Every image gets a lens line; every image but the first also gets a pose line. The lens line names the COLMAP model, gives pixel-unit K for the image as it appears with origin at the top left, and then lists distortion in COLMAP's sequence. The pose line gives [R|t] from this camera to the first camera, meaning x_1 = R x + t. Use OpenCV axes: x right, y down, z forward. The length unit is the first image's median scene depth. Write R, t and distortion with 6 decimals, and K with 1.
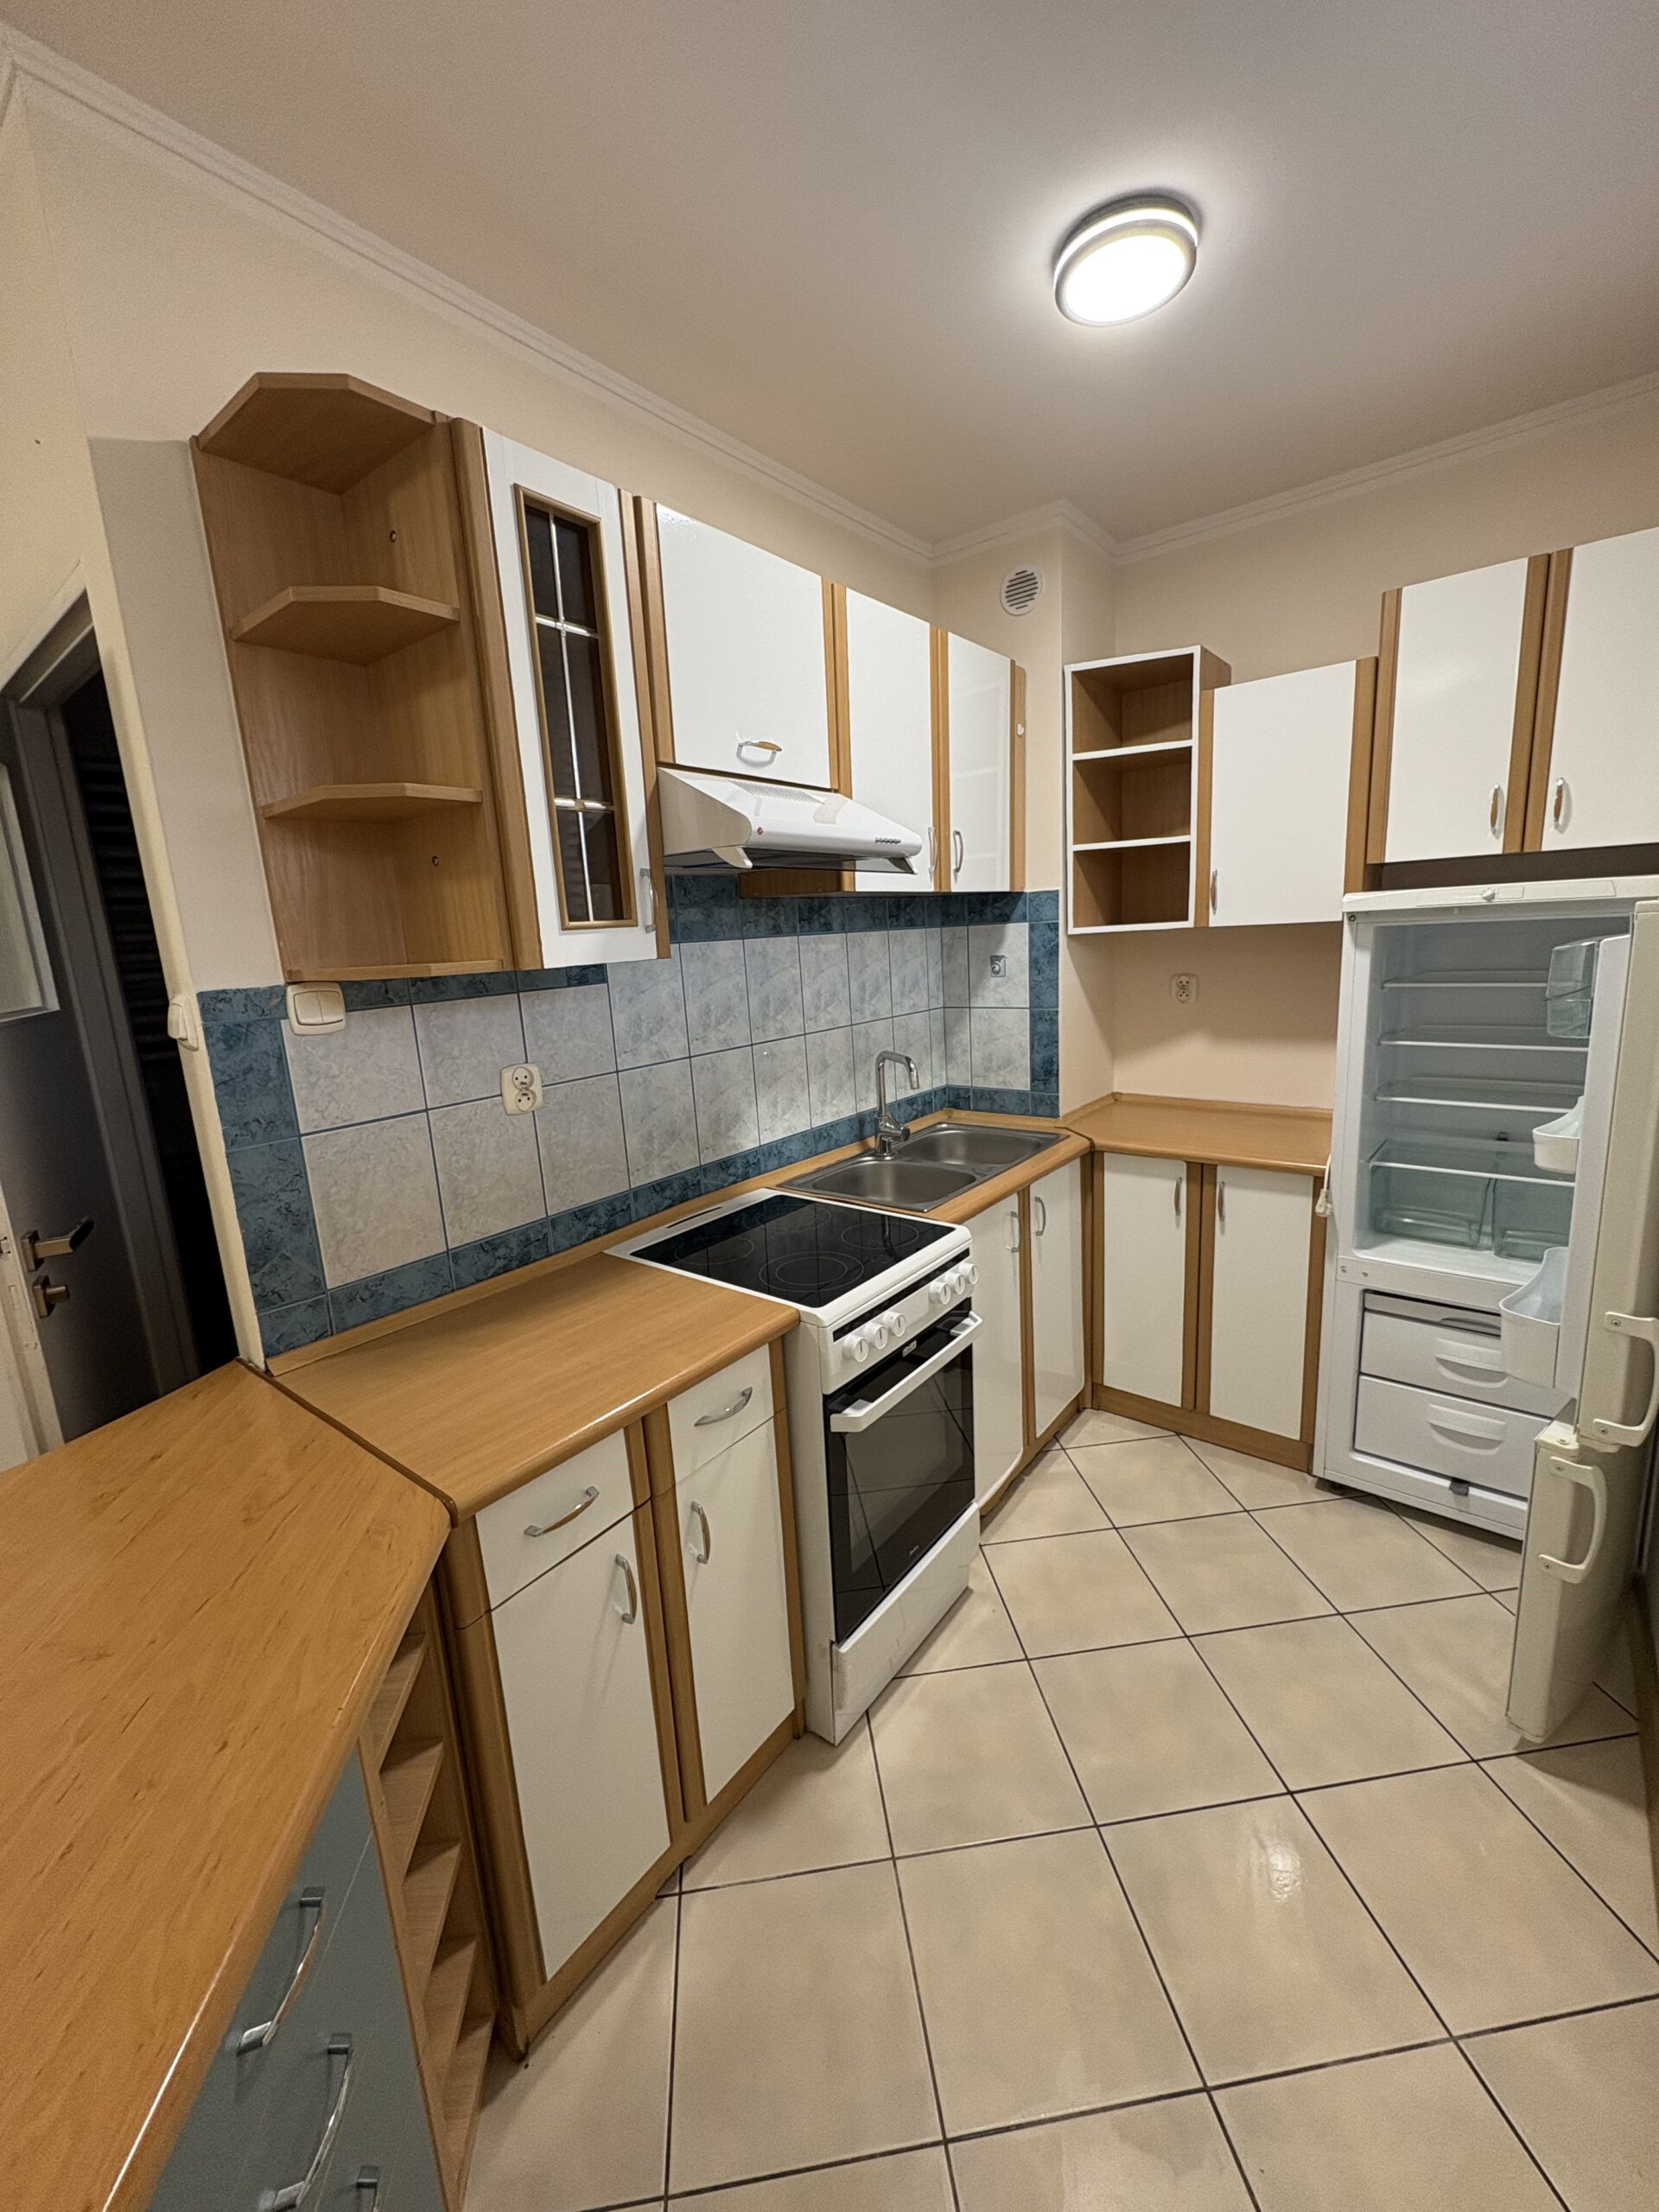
lens RADIAL K [[879.2, 0, 829.2], [0, 879.2, 1103.6], [0, 0, 1]] dist [0.001565, 0.000029]
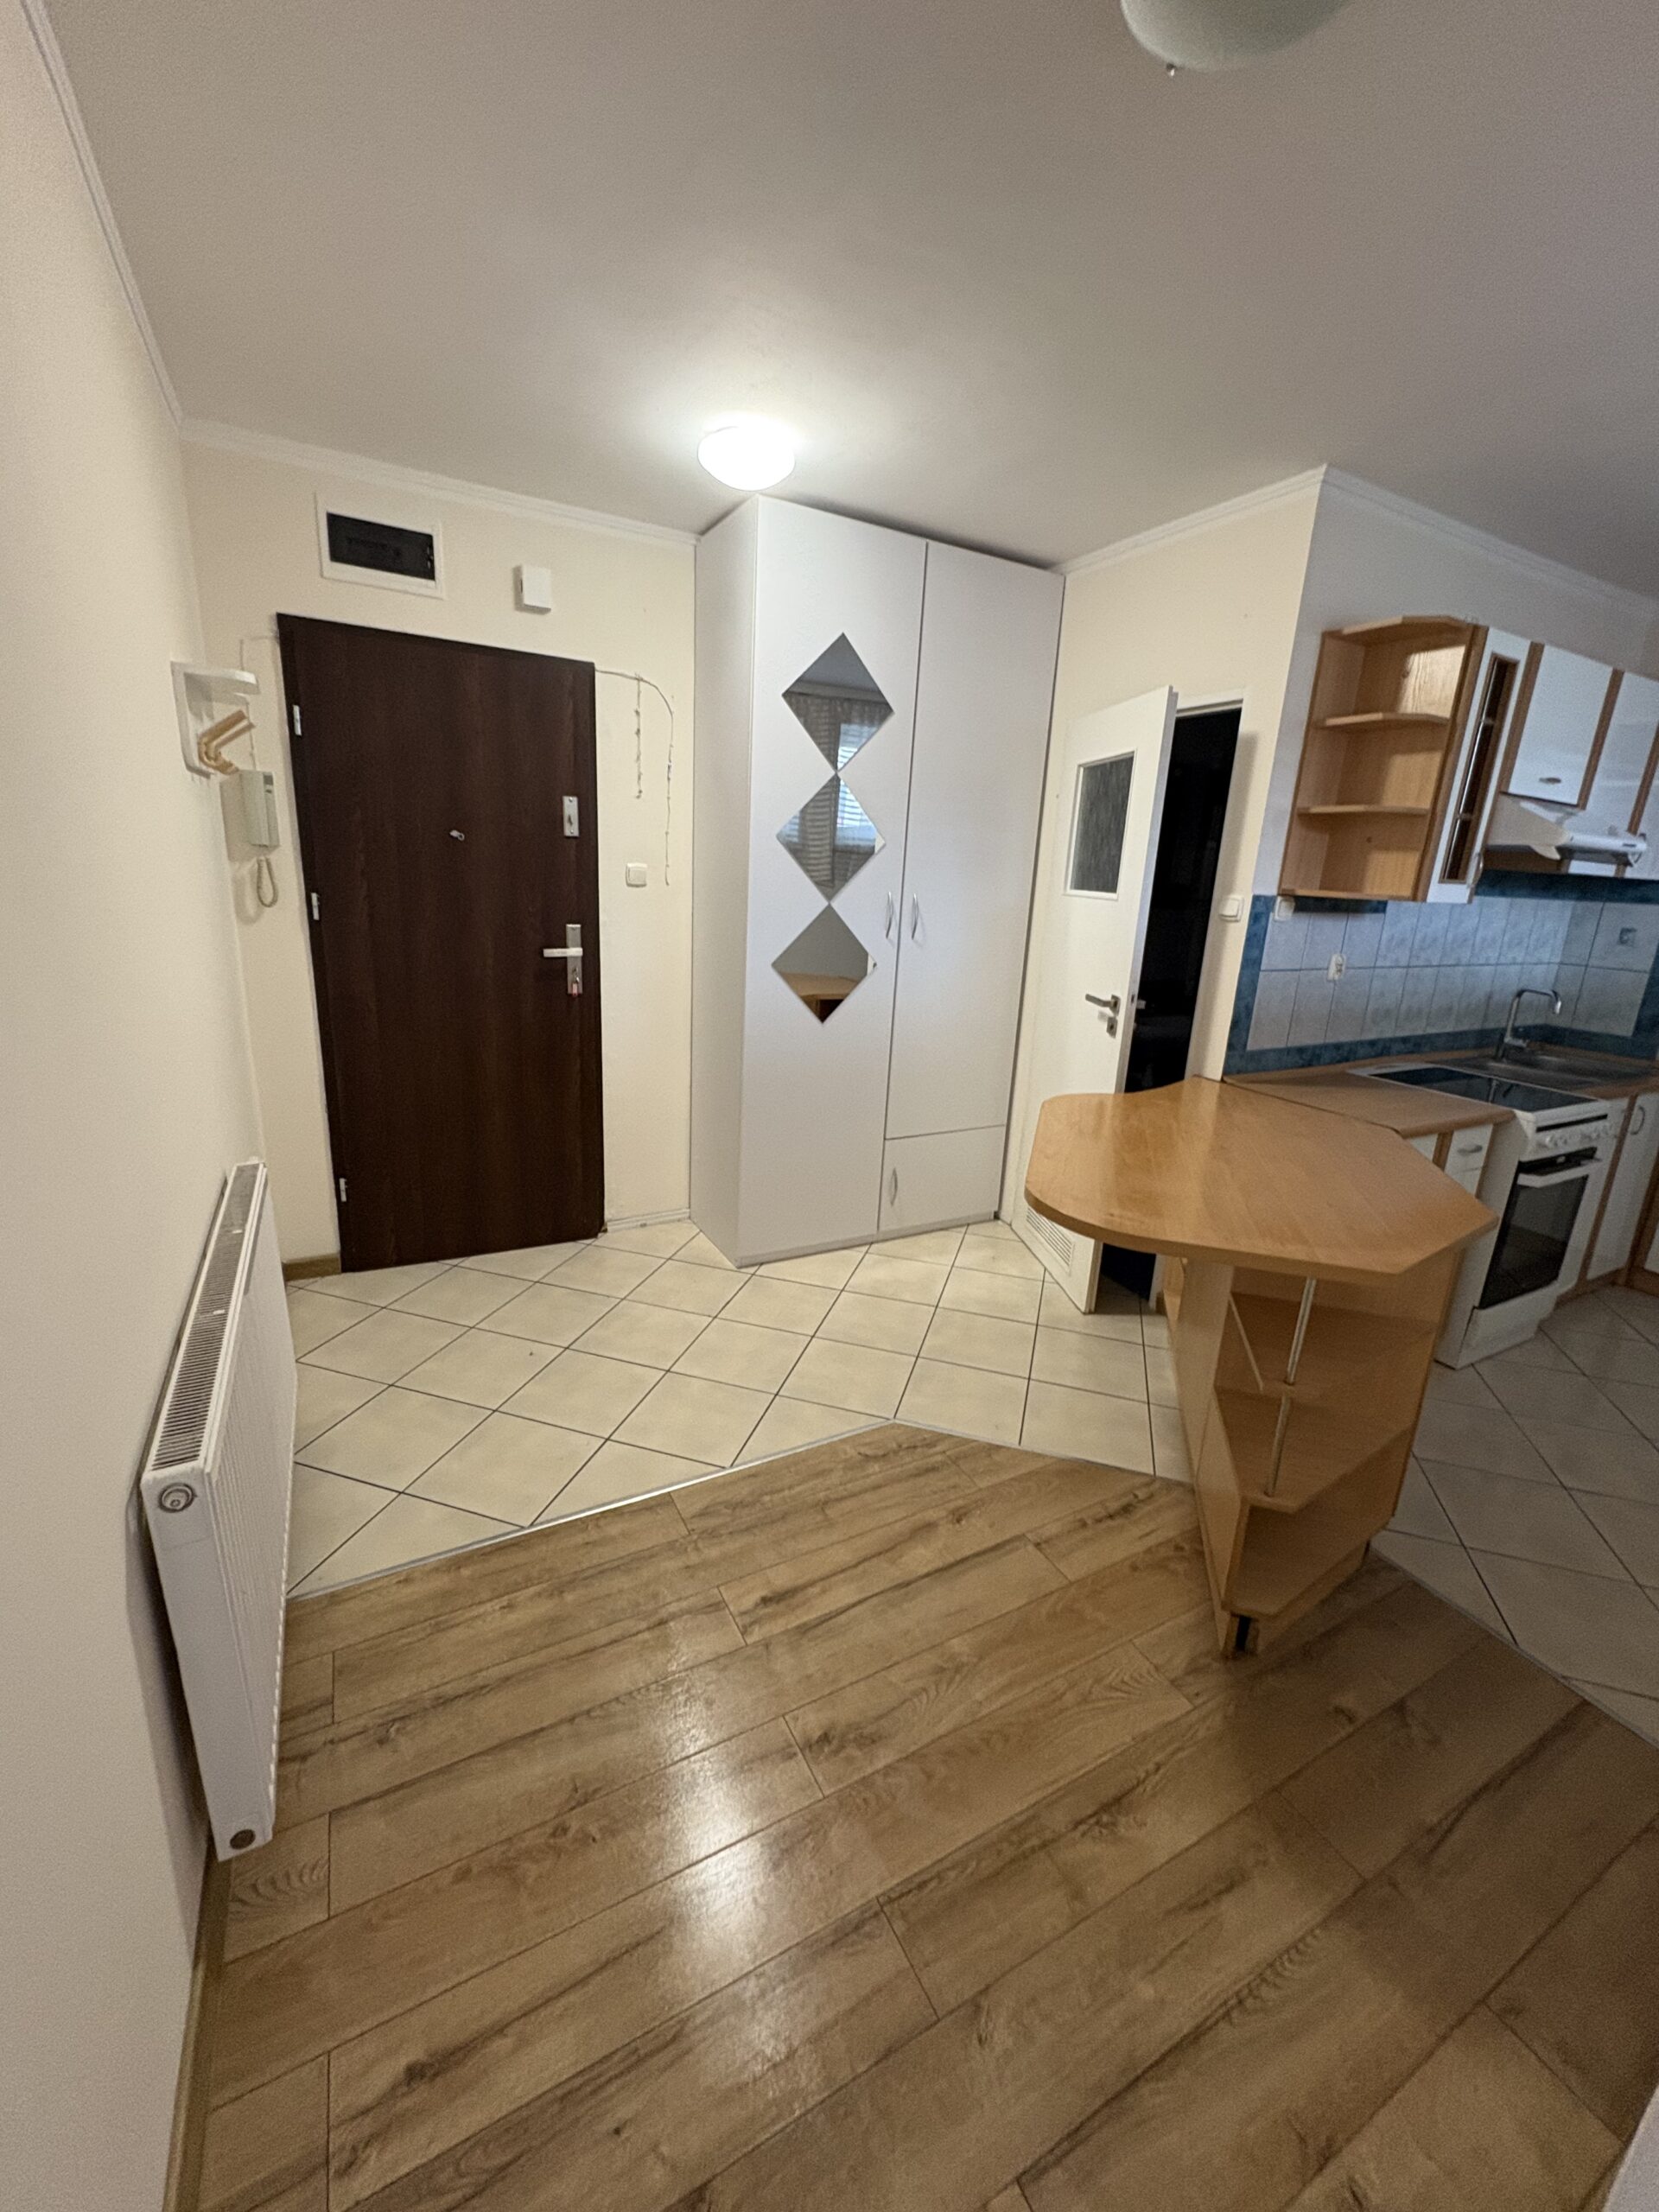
lens RADIAL K [[879.2, 0, 823.0], [0, 879.2, 1106.5], [0, 0, 1]] dist [0.001565, 0.000029]
pose [[0.912214, 0.199591, -0.357812, -0.627059], [-0.171919, 0.979184, 0.107905, 0.254302], [0.371900, -0.036918, 0.927538, -1.085171]]
